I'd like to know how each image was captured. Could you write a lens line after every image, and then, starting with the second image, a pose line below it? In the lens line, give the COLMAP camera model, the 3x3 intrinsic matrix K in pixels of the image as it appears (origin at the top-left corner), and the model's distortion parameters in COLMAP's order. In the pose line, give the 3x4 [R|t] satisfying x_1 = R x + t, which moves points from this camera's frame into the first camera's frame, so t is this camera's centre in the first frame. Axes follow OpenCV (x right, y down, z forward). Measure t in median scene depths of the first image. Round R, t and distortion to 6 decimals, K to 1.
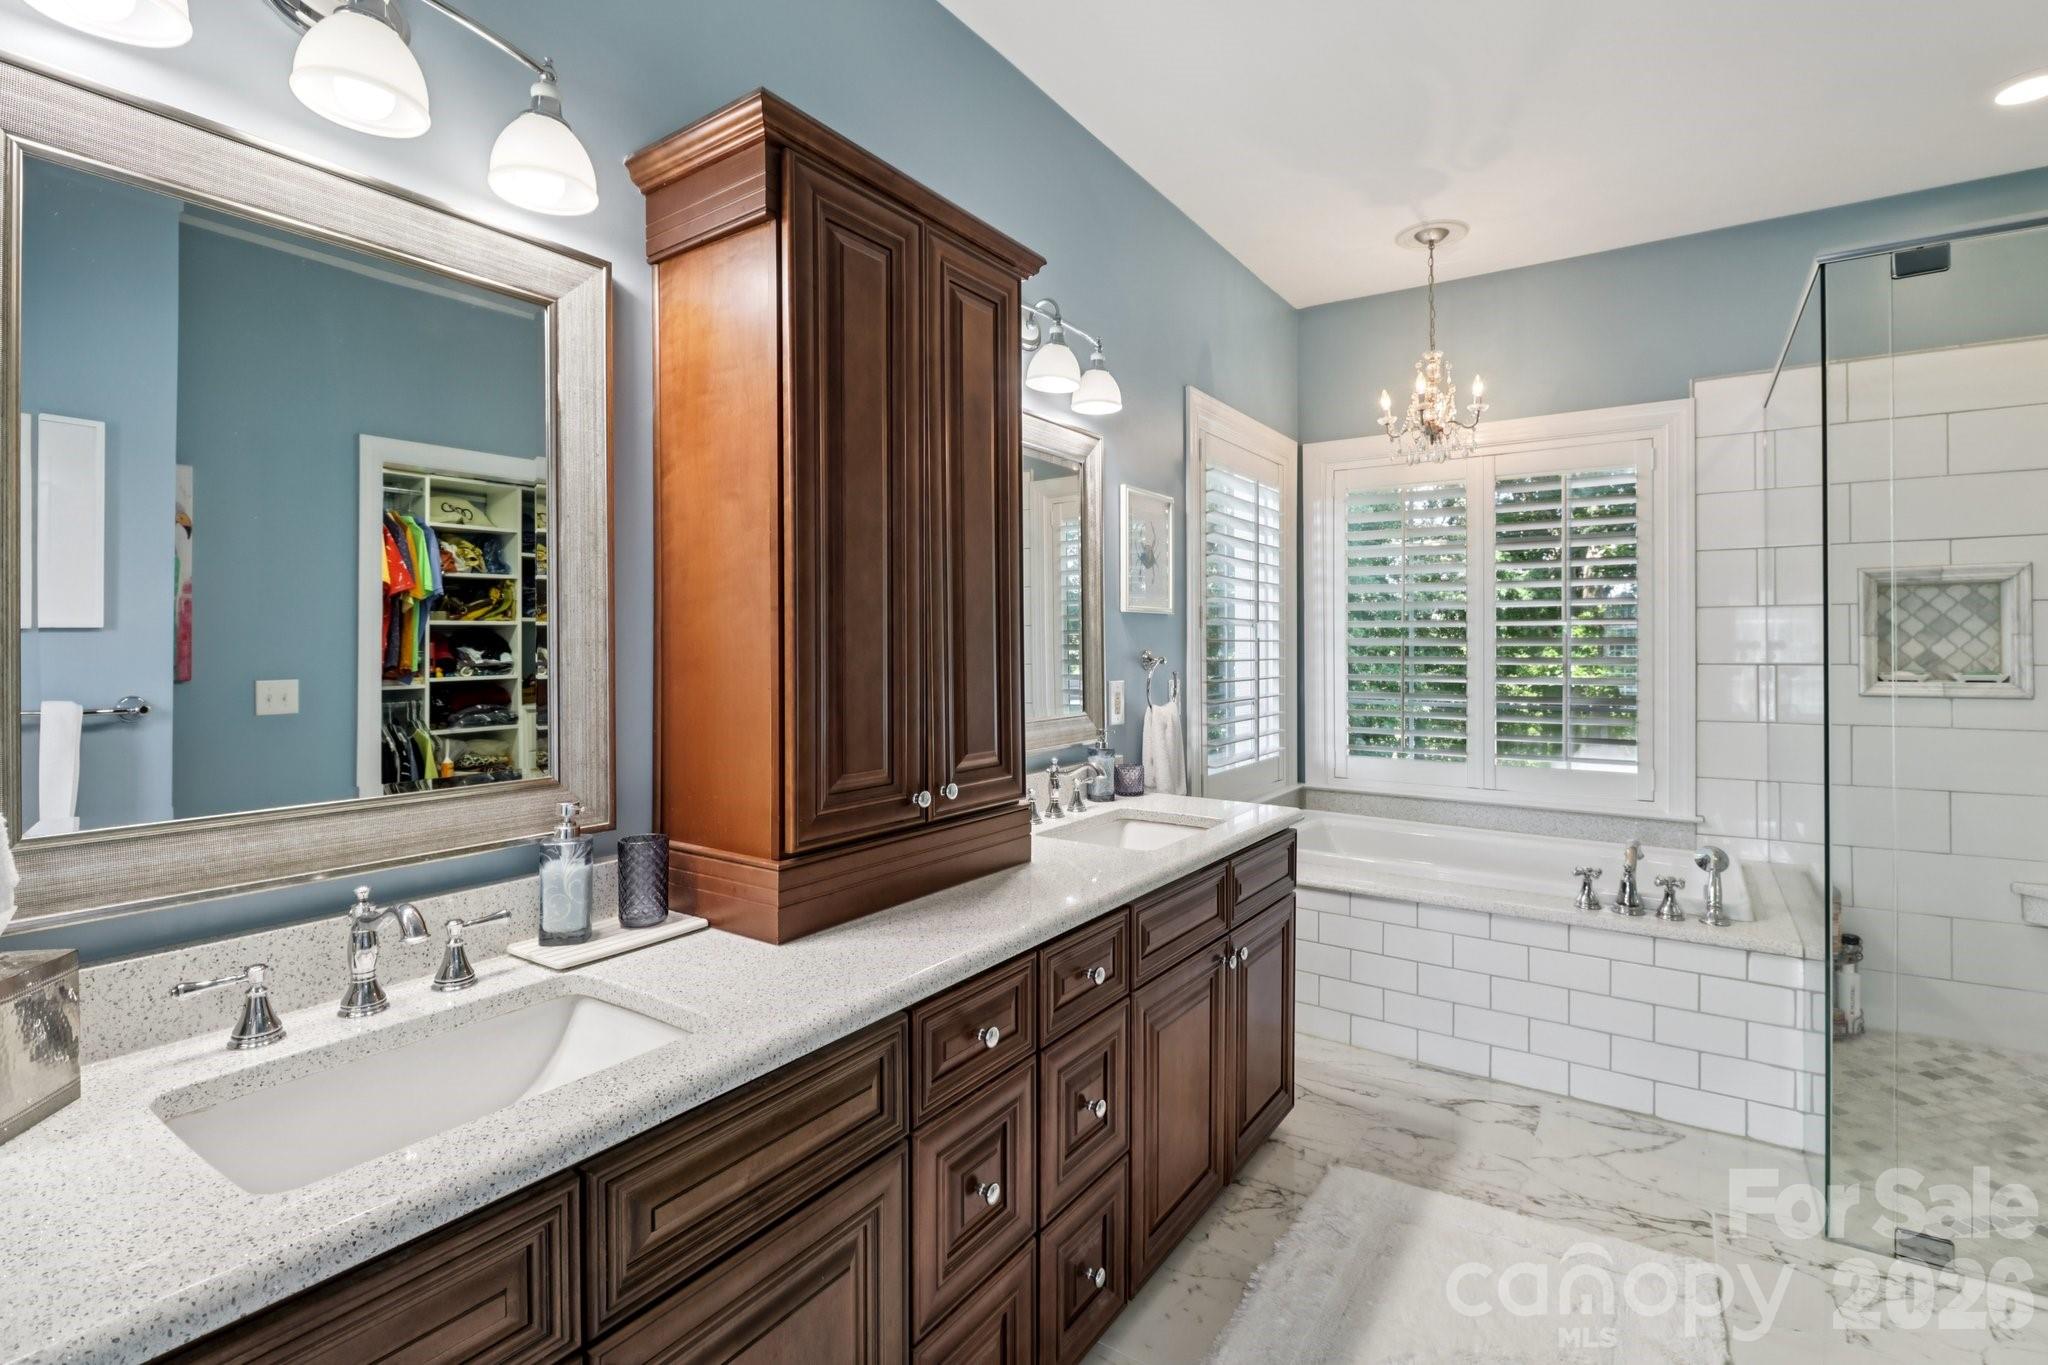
lens RADIAL K [[946.7, 0, 1046.4], [0, 946.7, 657.3], [0, 0, 1]] dist [0.018448, -0.014756]
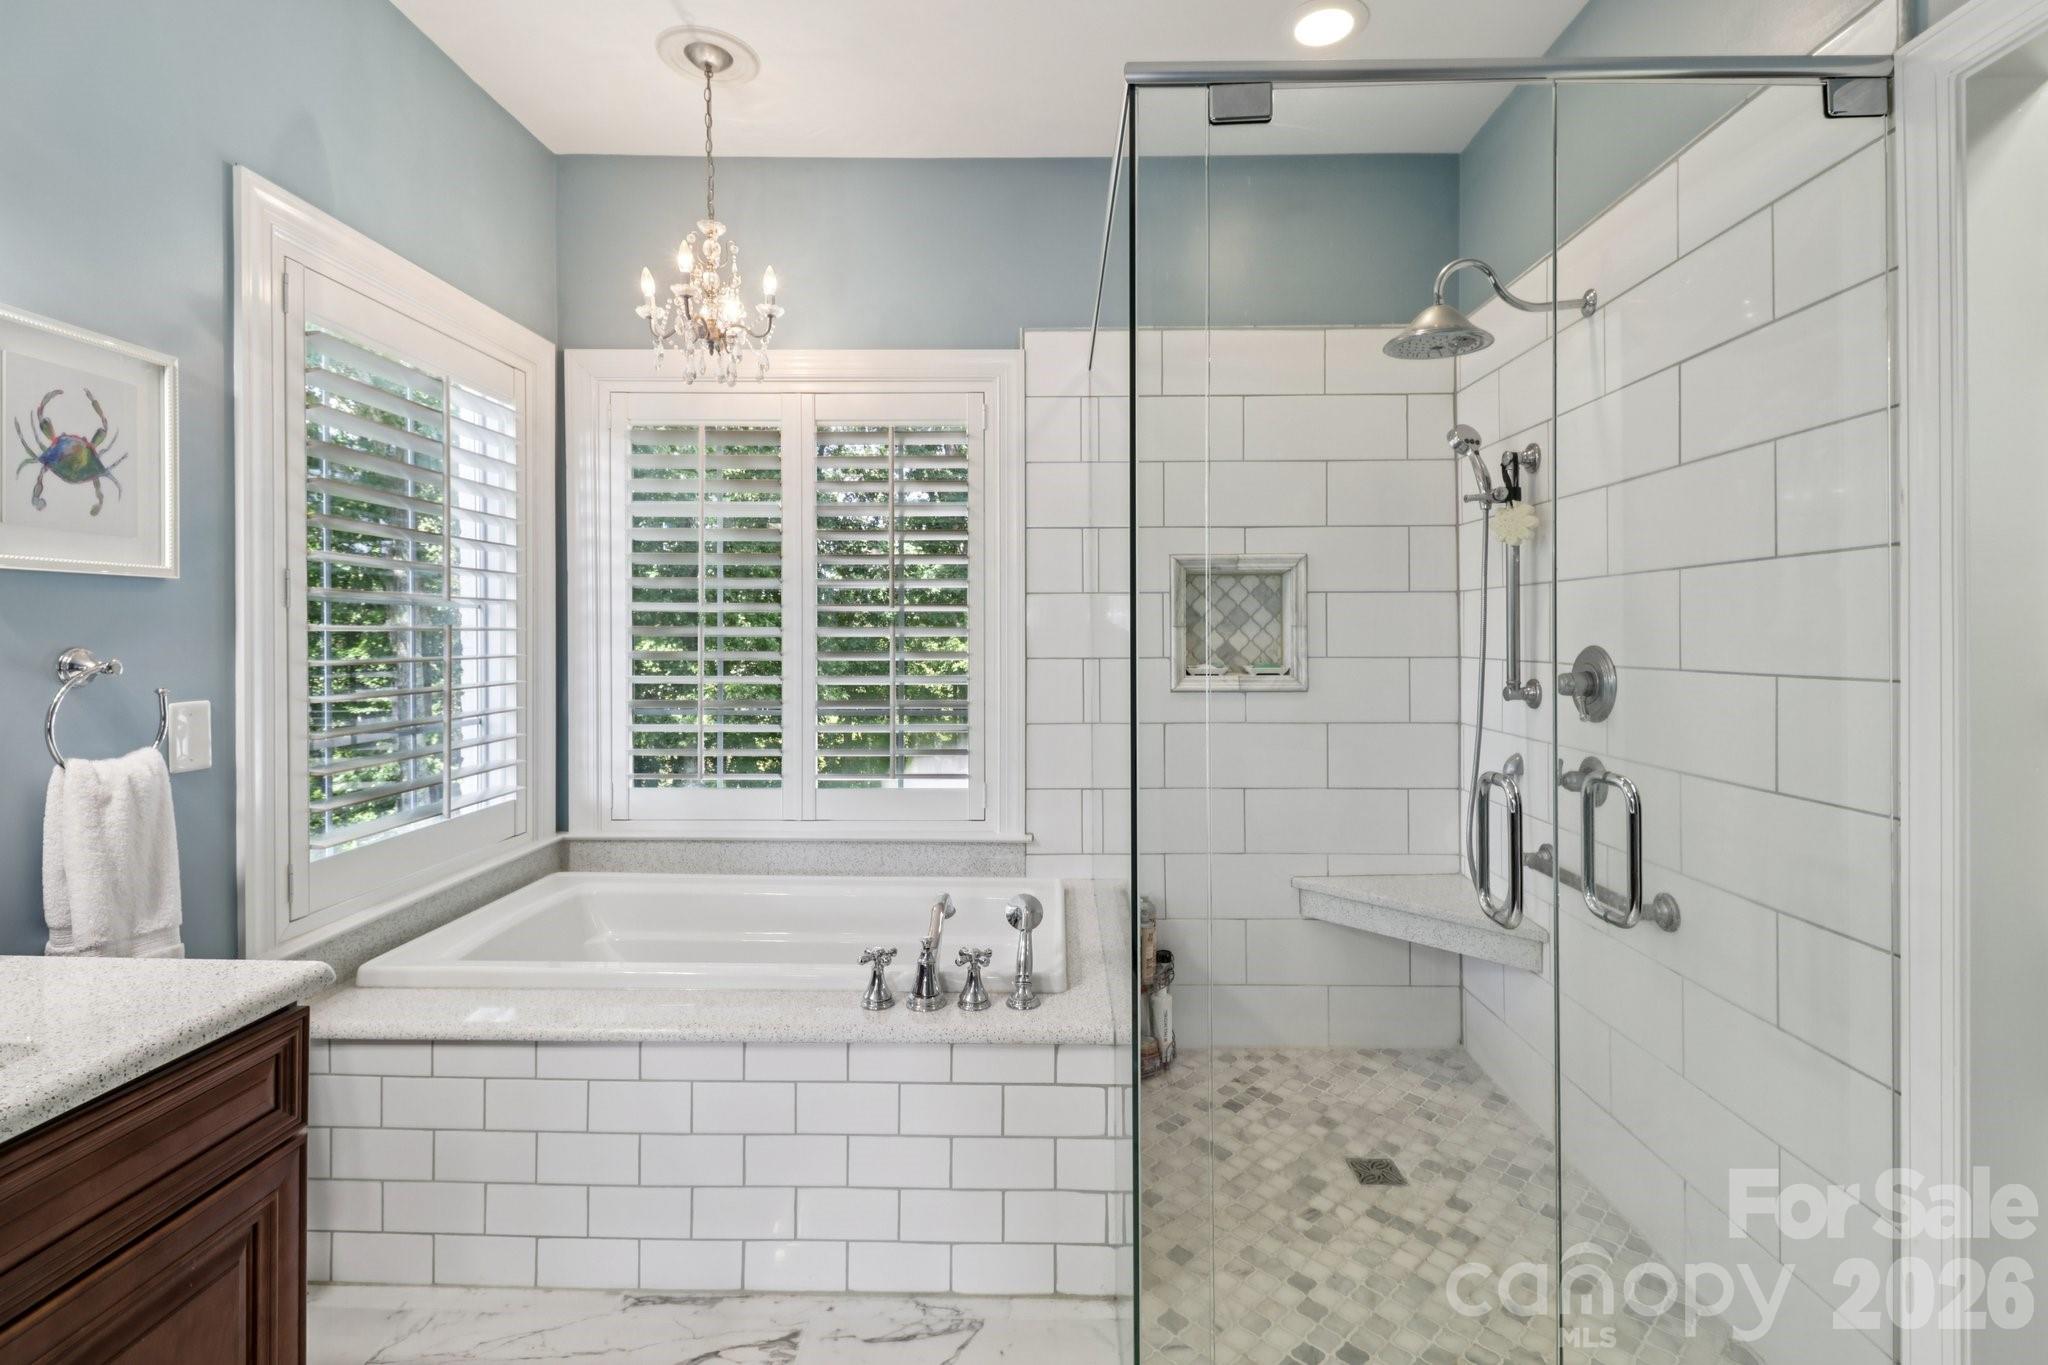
lens RADIAL K [[958.2, 0, 1024.0], [0, 958.2, 682.5], [0, 0, 1]] dist [0.016217, -0.000127]
pose [[0.850906, -0.024698, 0.524738, 0.245854], [0.005190, 0.999241, 0.038617, -0.005397], [-0.525293, -0.030136, 0.850388, 0.285751]]
